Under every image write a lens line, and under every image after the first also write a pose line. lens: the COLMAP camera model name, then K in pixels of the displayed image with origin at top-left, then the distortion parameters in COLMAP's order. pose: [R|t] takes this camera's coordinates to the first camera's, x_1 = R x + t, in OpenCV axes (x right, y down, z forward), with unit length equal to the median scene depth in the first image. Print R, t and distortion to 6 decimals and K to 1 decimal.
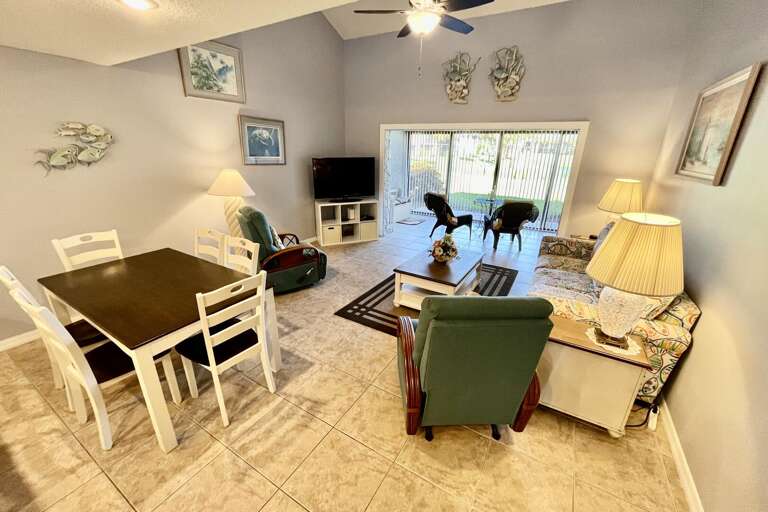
lens RADIAL K [[310.0, 0, 383.7], [0, 310.0, 255.0], [0, 0, 1]] dist [-0.003627, -0.000084]
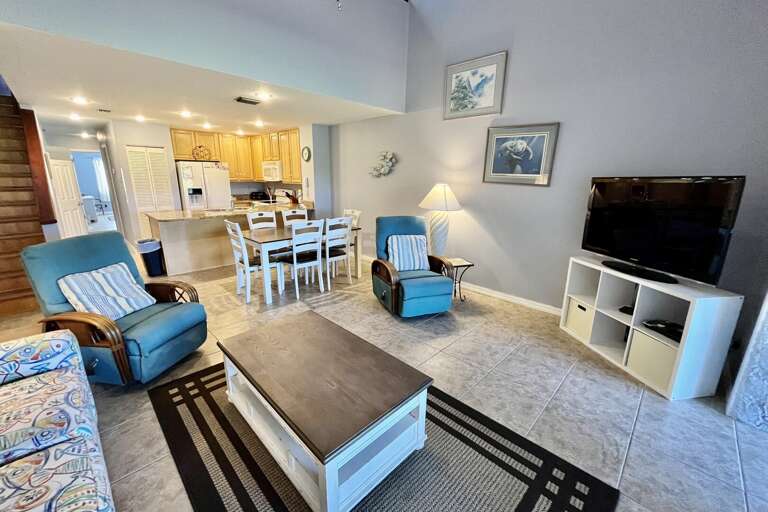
lens RADIAL K [[310.0, 0, 384.4], [0, 310.0, 256.7], [0, 0, 1]] dist [-0.003627, -0.000084]
pose [[-0.241054, 0.214156, -0.946589, 0.512547], [-0.345850, 0.892362, 0.289960, -0.261640], [0.906797, 0.397274, -0.141041, 0.957728]]
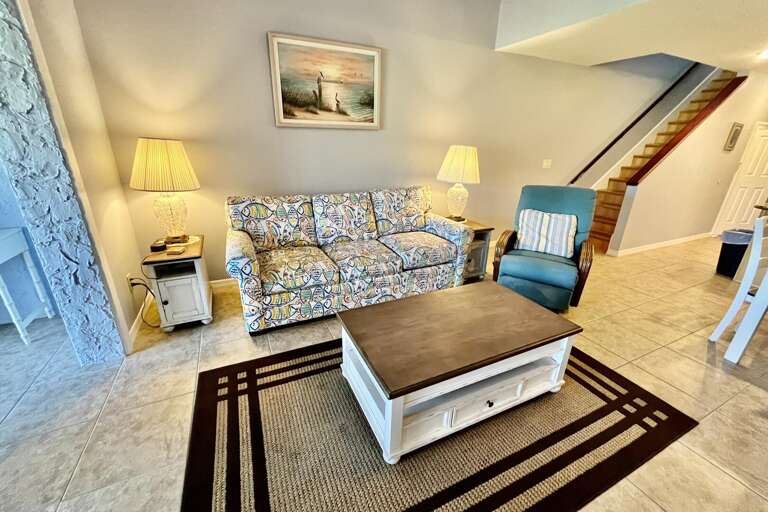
lens RADIAL K [[310.0, 0, 384.0], [0, 310.0, 257.4], [0, 0, 1]] dist [-0.003627, -0.000084]
pose [[-0.828646, -0.233439, 0.508775, 0.094956], [0.149850, 0.783216, 0.603422, -0.537008], [-0.539342, 0.576263, -0.614028, 1.922853]]
